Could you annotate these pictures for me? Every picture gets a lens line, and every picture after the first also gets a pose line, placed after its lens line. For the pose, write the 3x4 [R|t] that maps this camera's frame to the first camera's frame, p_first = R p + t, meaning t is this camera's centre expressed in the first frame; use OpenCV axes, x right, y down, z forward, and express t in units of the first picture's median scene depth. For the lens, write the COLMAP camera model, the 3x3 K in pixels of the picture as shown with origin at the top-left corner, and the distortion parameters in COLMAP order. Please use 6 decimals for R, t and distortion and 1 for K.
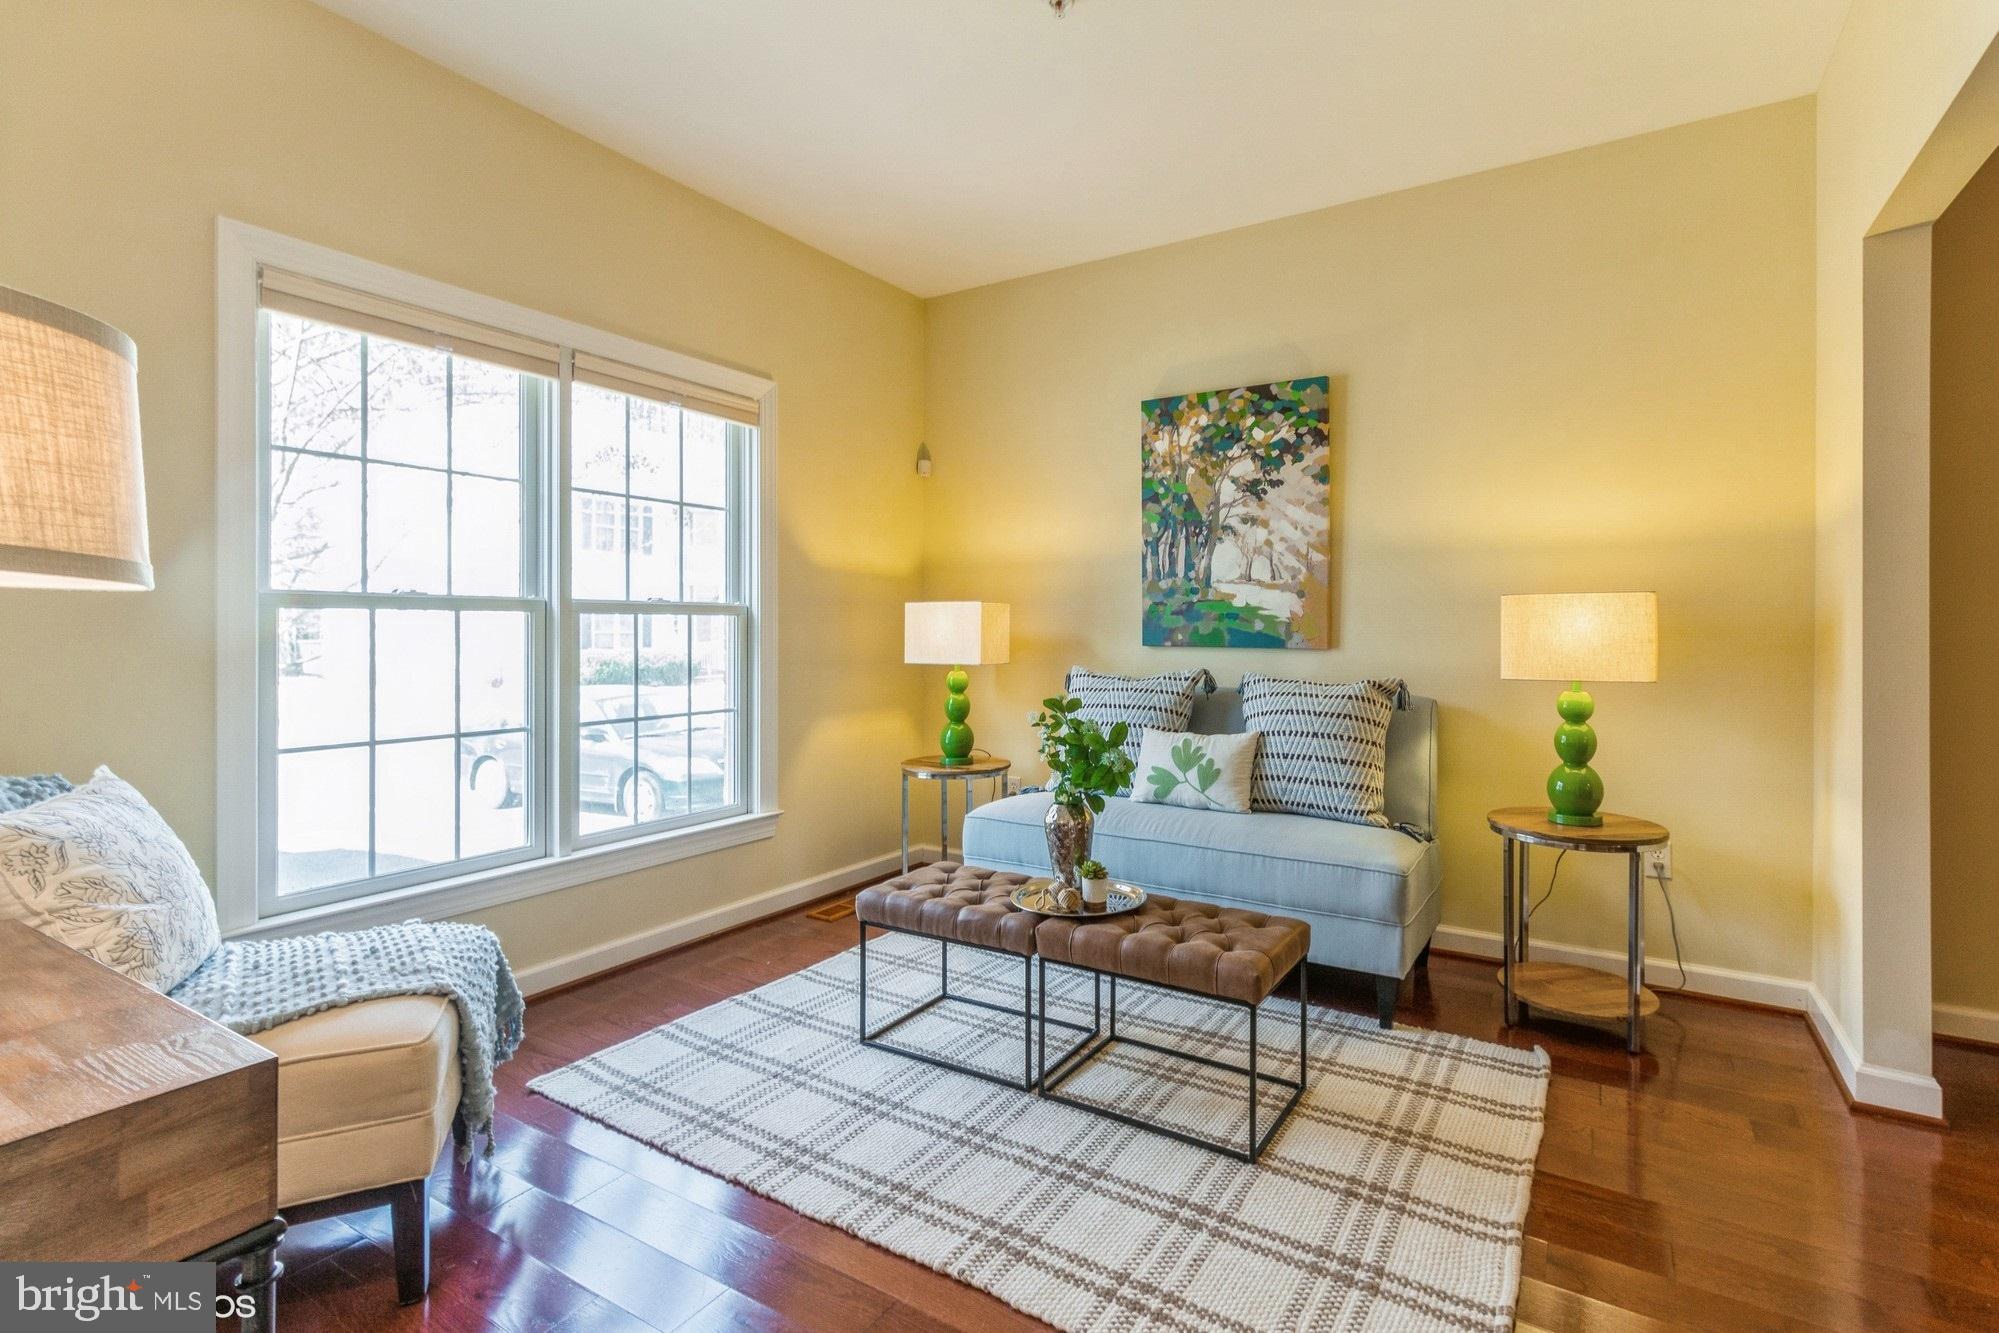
lens RADIAL K [[940.1, 0, 1026.6], [0, 940.1, 611.6], [0, 0, 1]] dist [0.010401, -0.000273]
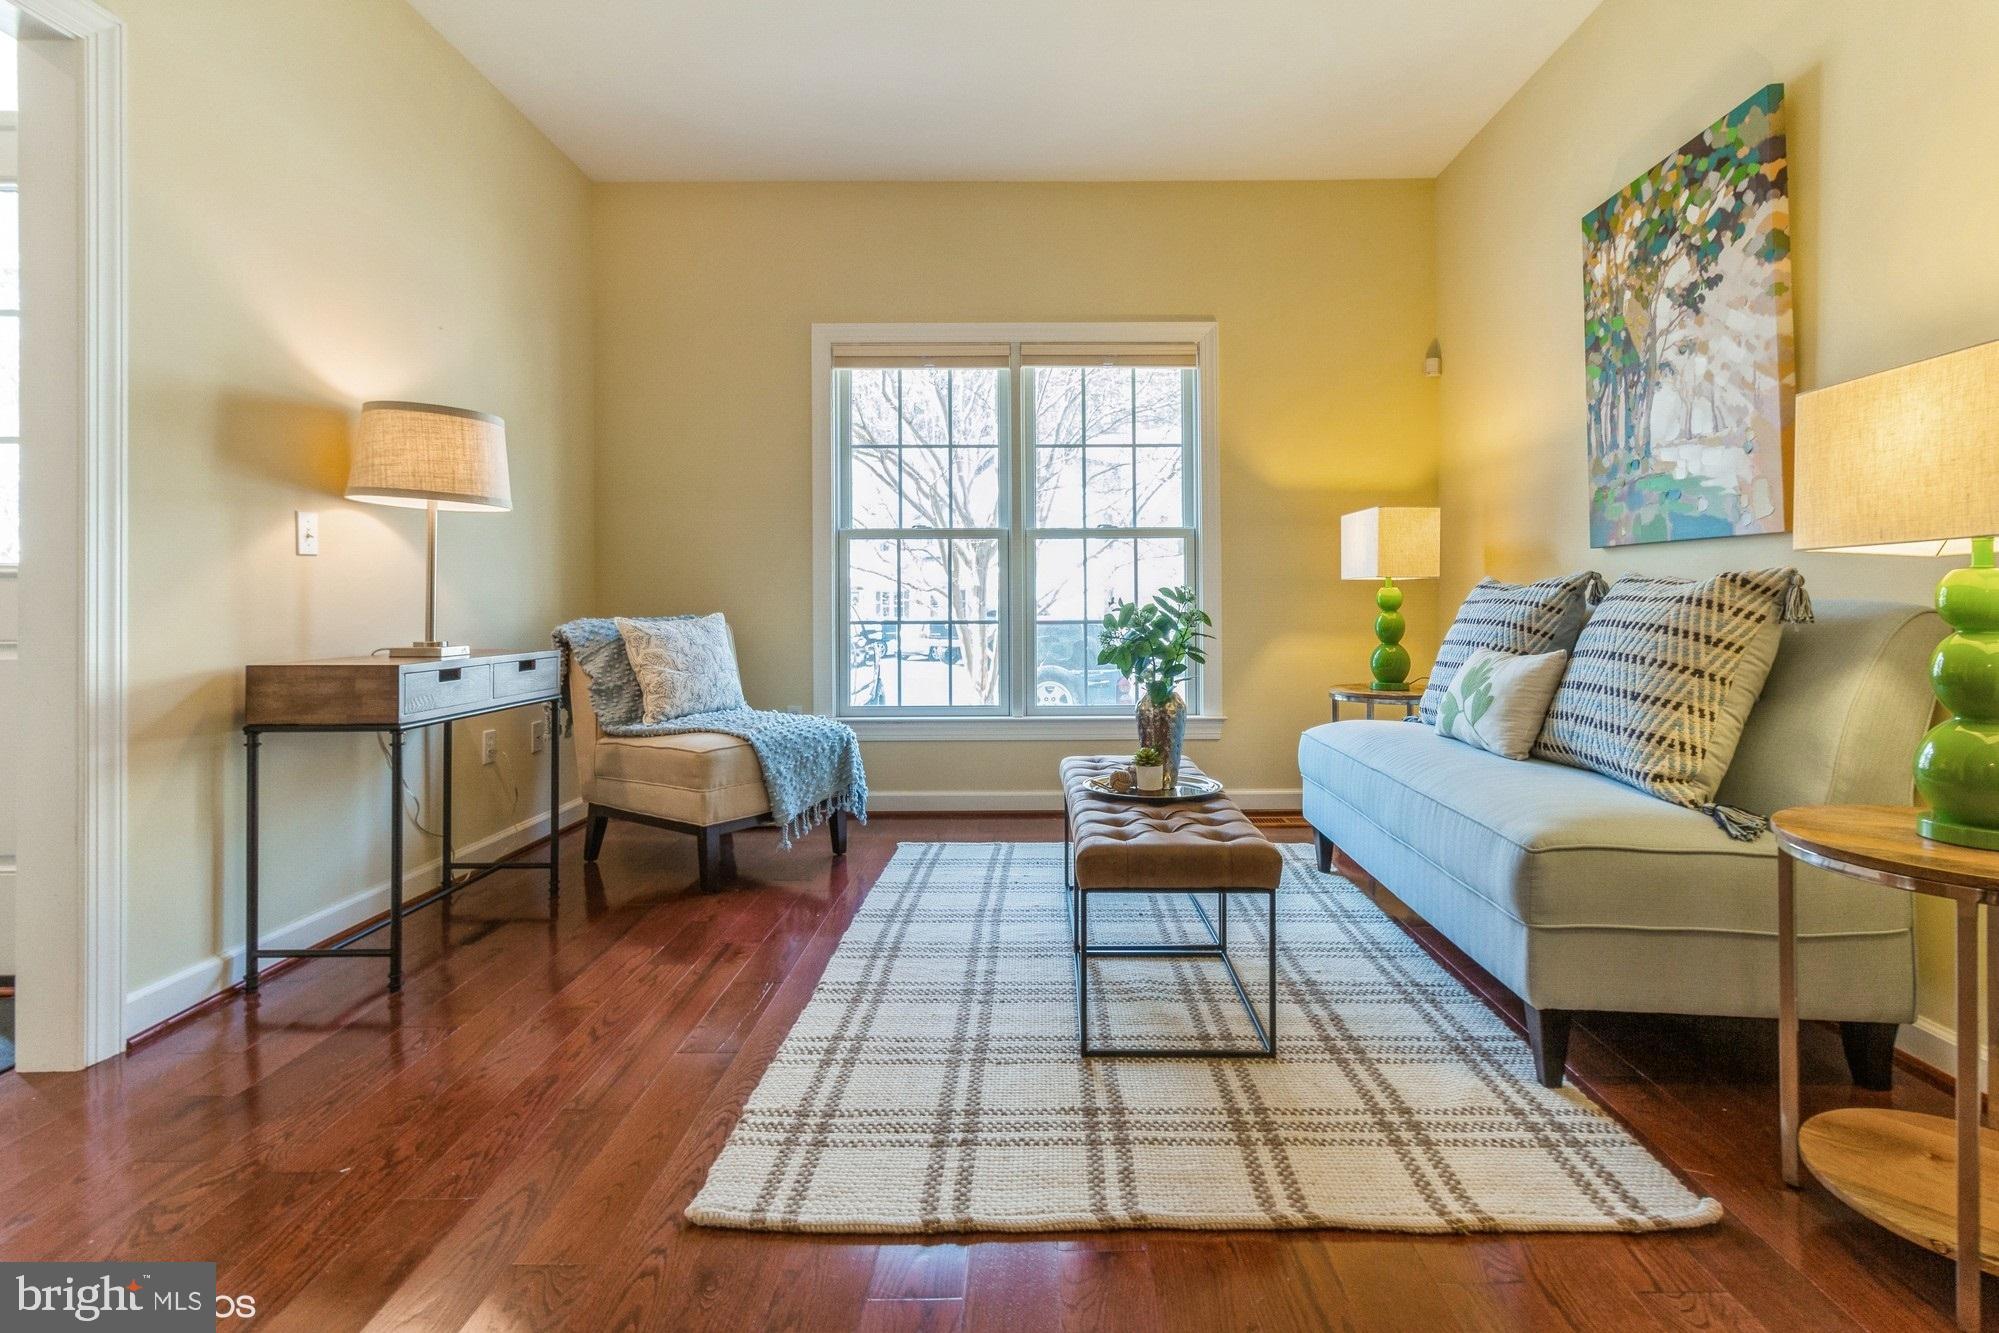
lens RADIAL K [[917.9, 0, 1006.4], [0, 917.9, 576.1], [0, 0, 1]] dist [0.010545, -0.000111]
pose [[0.523986, -0.021909, -0.851445, 0.542099], [0.020108, 0.999709, -0.013349, 0.063859], [0.851490, -0.010126, 0.524273, 0.250784]]
